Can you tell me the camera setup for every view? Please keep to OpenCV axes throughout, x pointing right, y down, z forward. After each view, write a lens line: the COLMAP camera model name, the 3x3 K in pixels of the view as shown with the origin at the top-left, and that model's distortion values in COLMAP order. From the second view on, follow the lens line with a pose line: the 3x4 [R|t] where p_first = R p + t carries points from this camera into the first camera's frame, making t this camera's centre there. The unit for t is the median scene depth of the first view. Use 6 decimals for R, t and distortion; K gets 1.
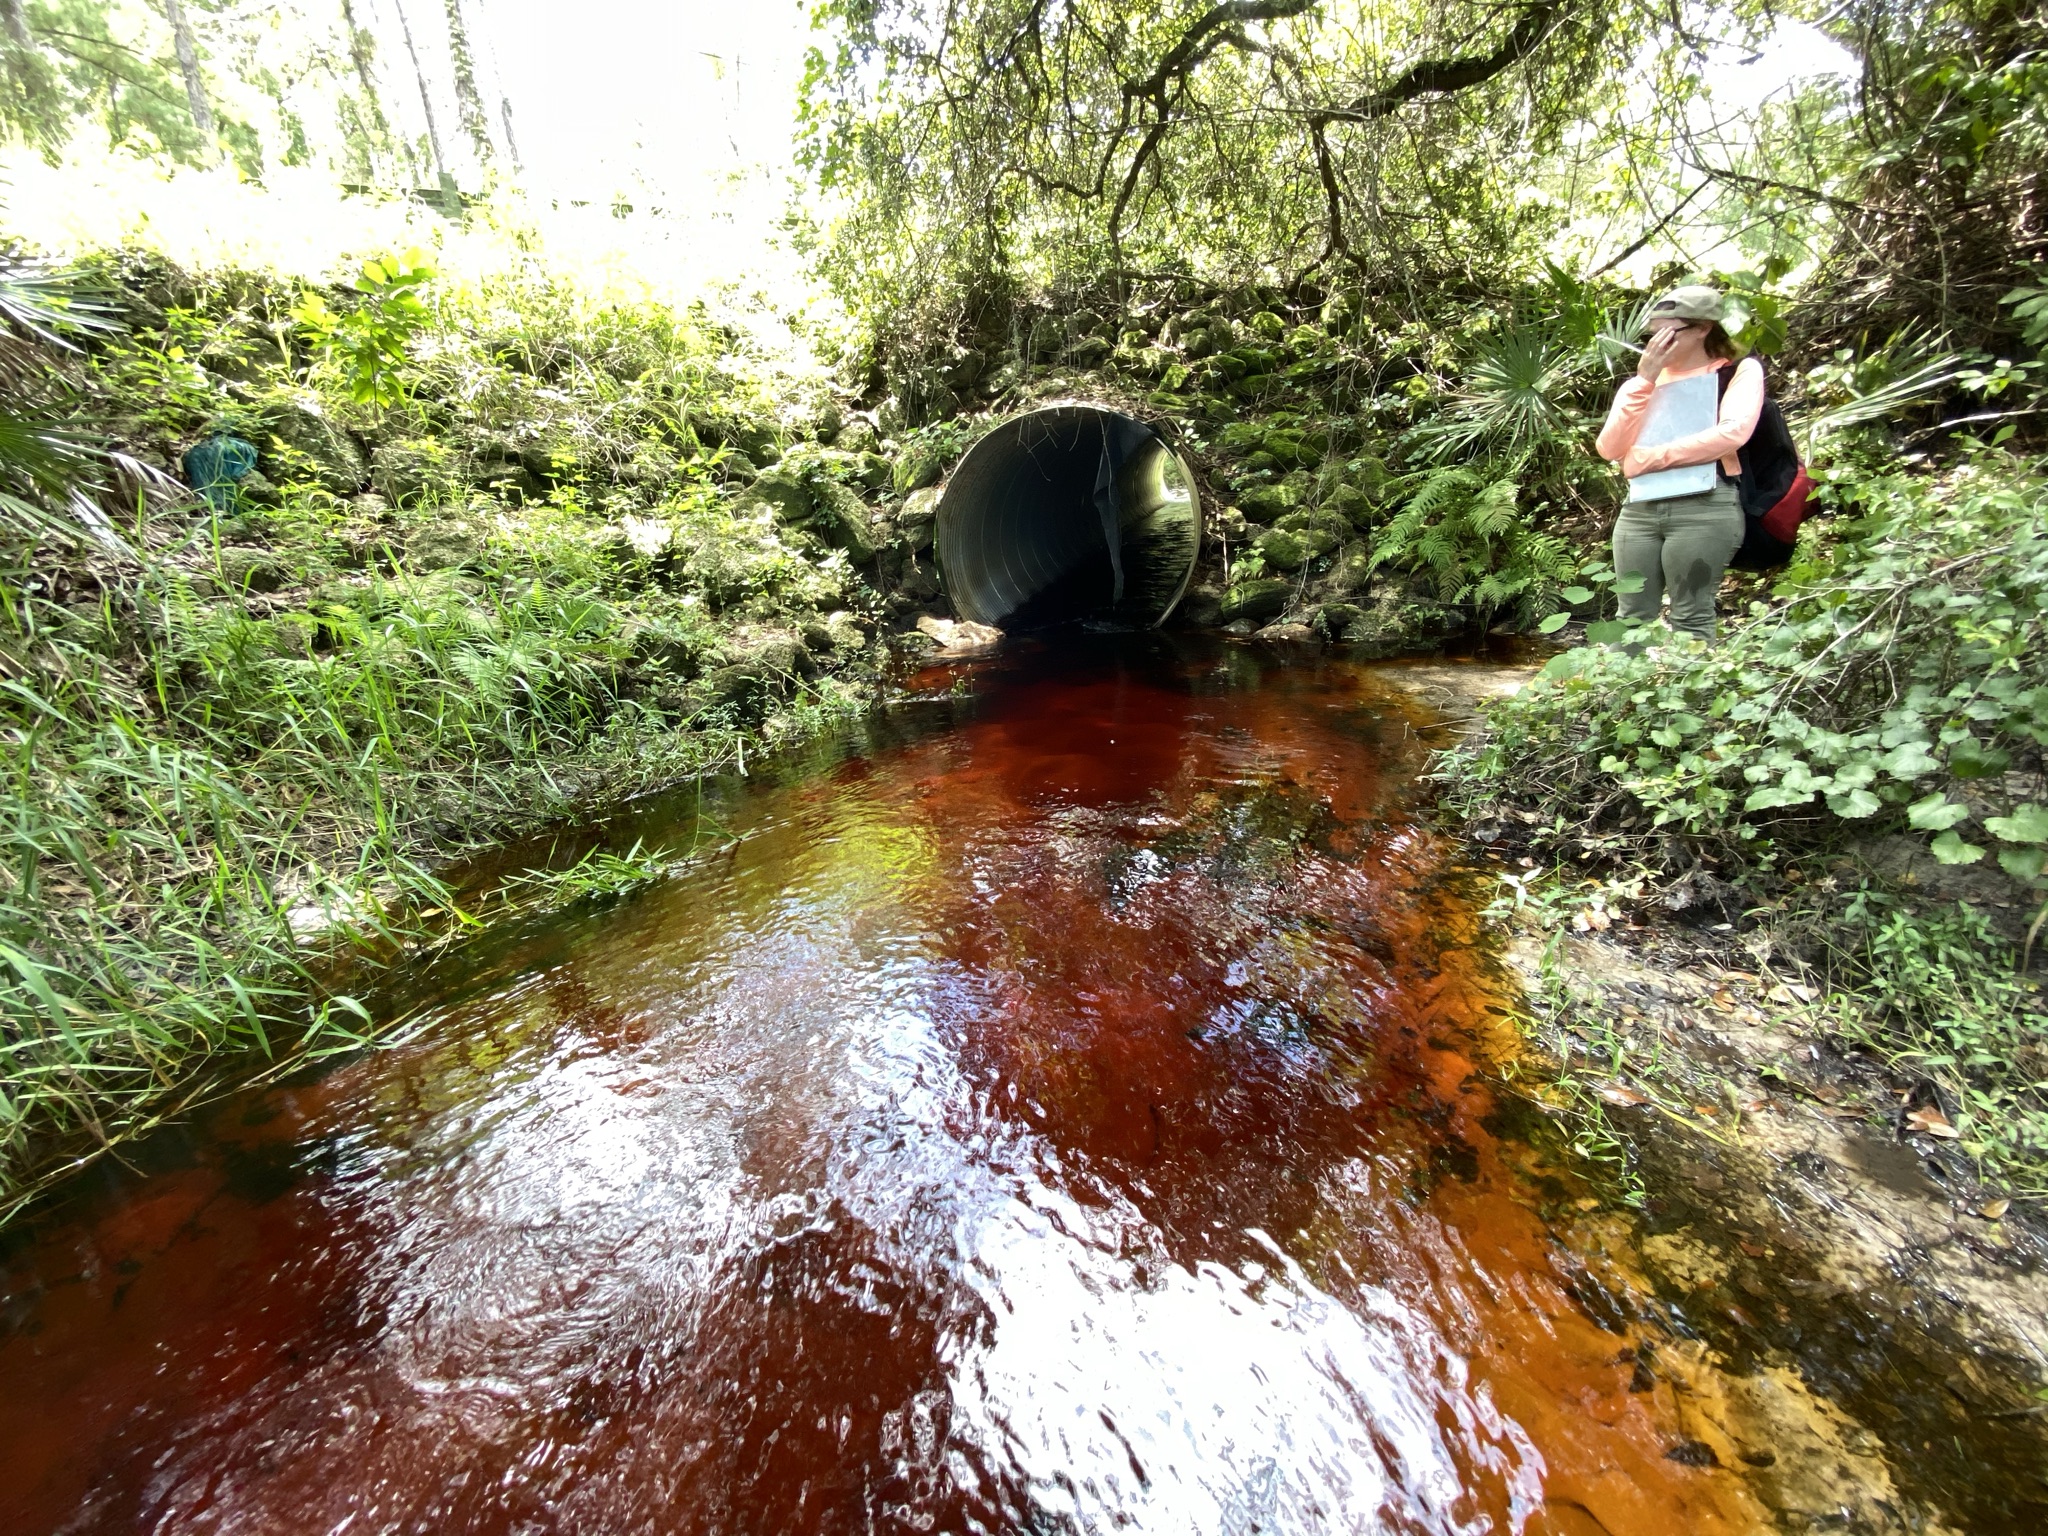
lens RADIAL K [[839.1, 0, 1024.0], [0, 839.1, 768.0], [0, 0, 1]] dist [0.007204, -0.014196]
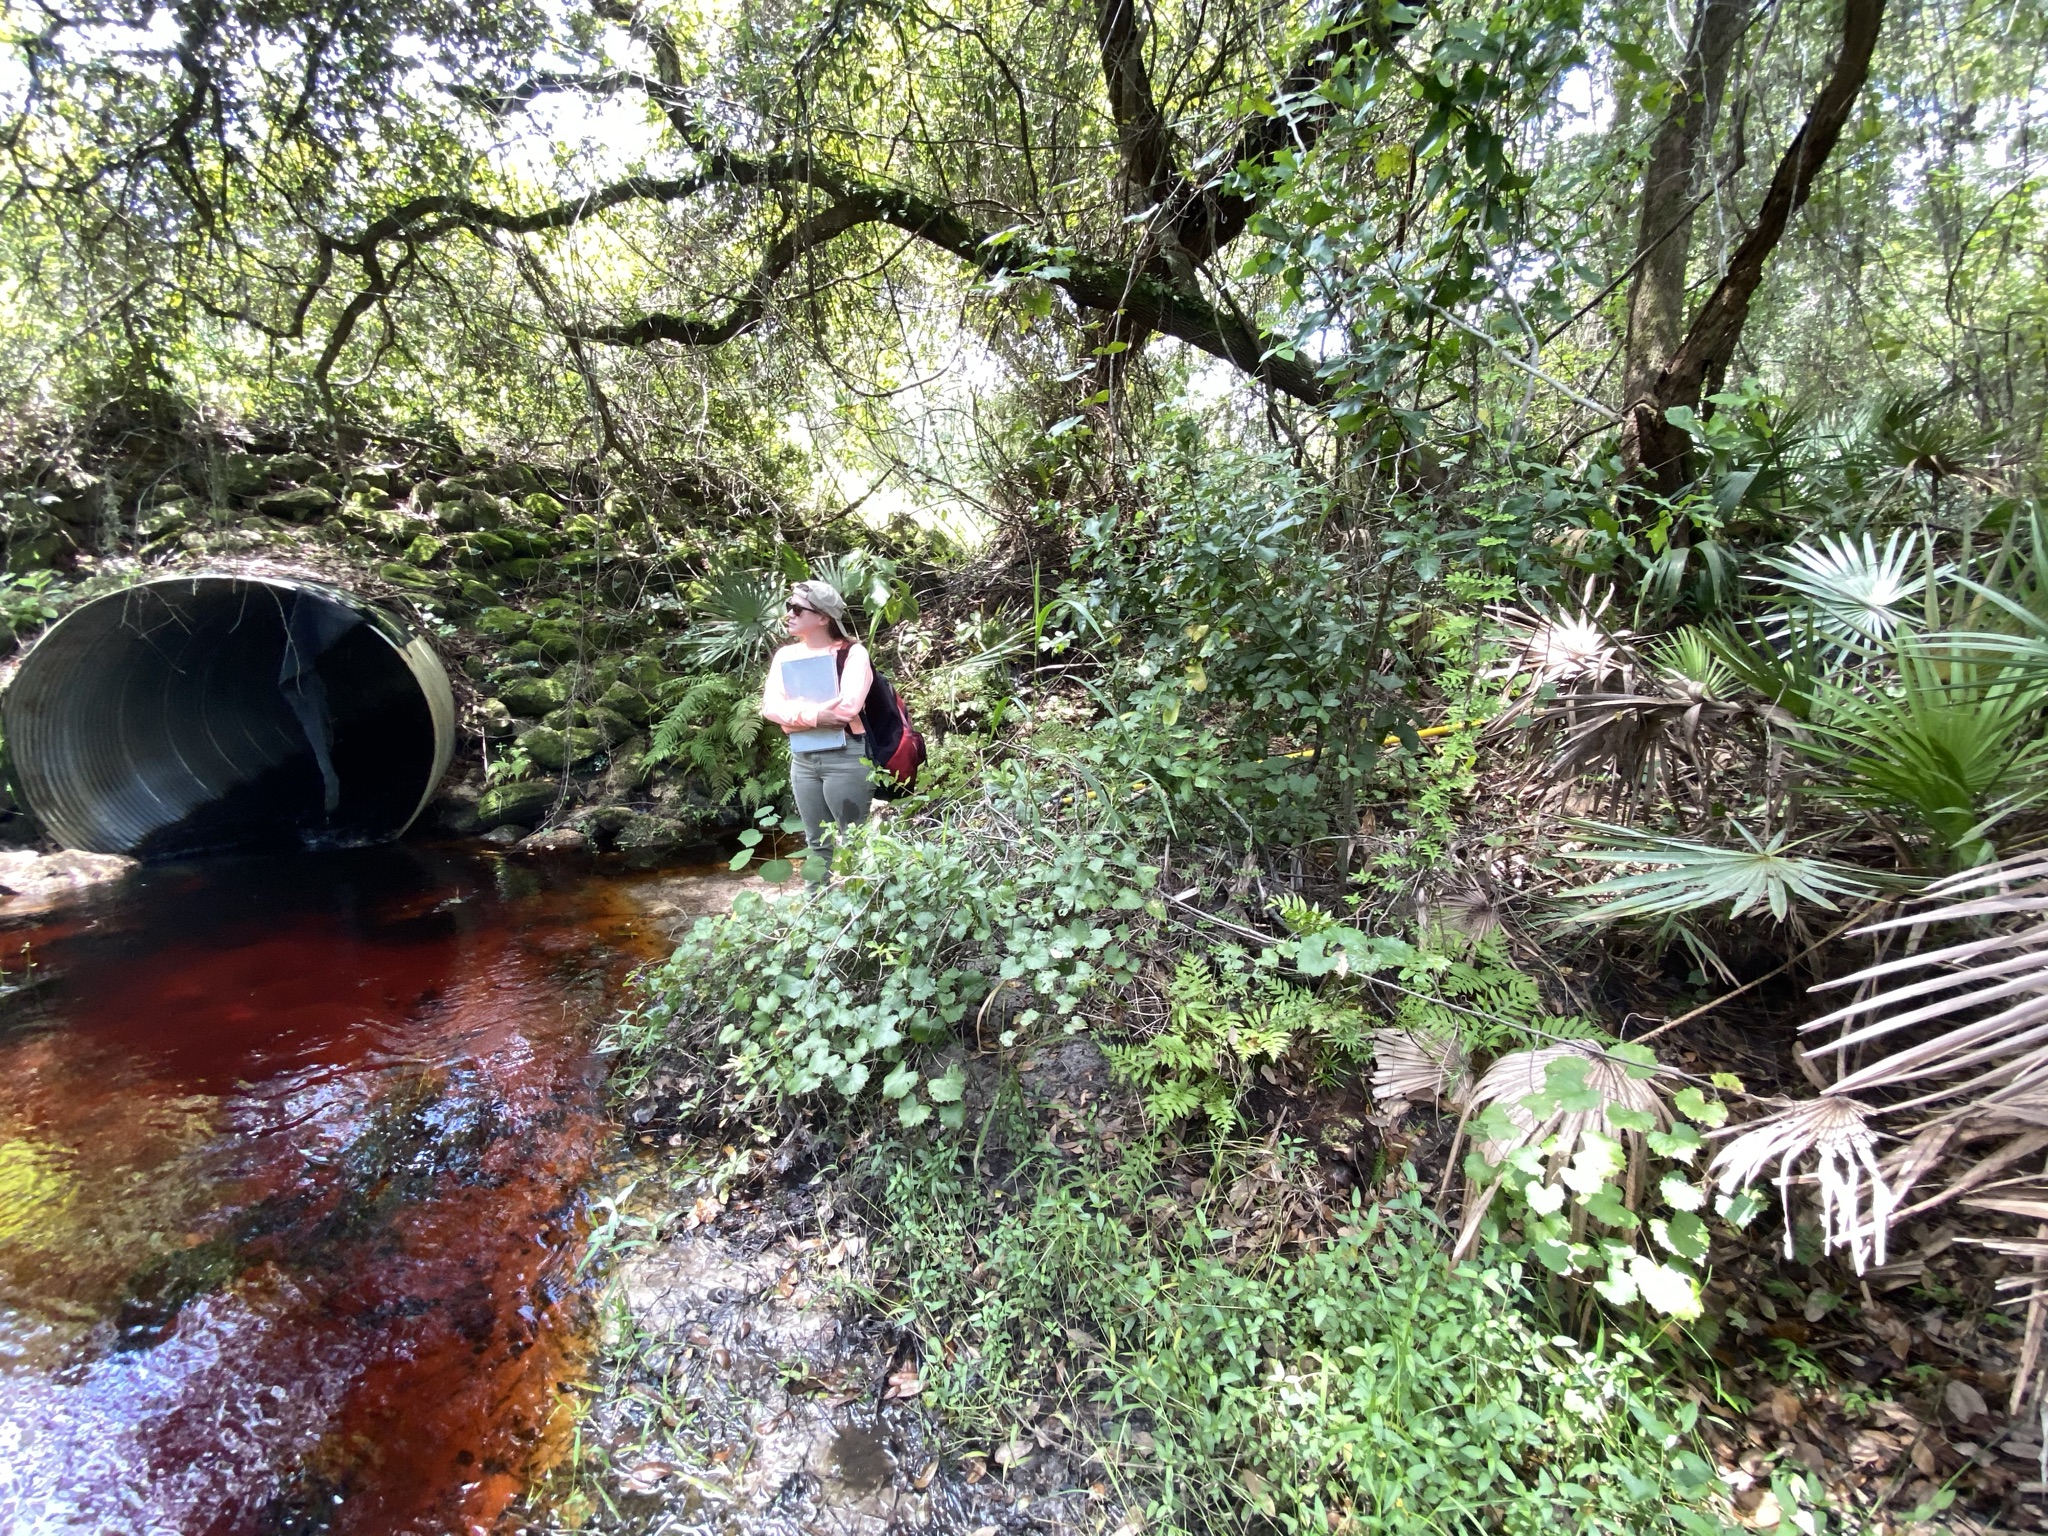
lens RADIAL K [[839.1, 0, 1024.0], [0, 839.1, 768.0], [0, 0, 1]] dist [0.007204, -0.014196]
pose [[0.764534, -0.029347, 0.643915, 0.102349], [0.138747, 0.983039, -0.119934, -0.050838], [-0.629474, 0.181035, 0.755638, -0.030349]]
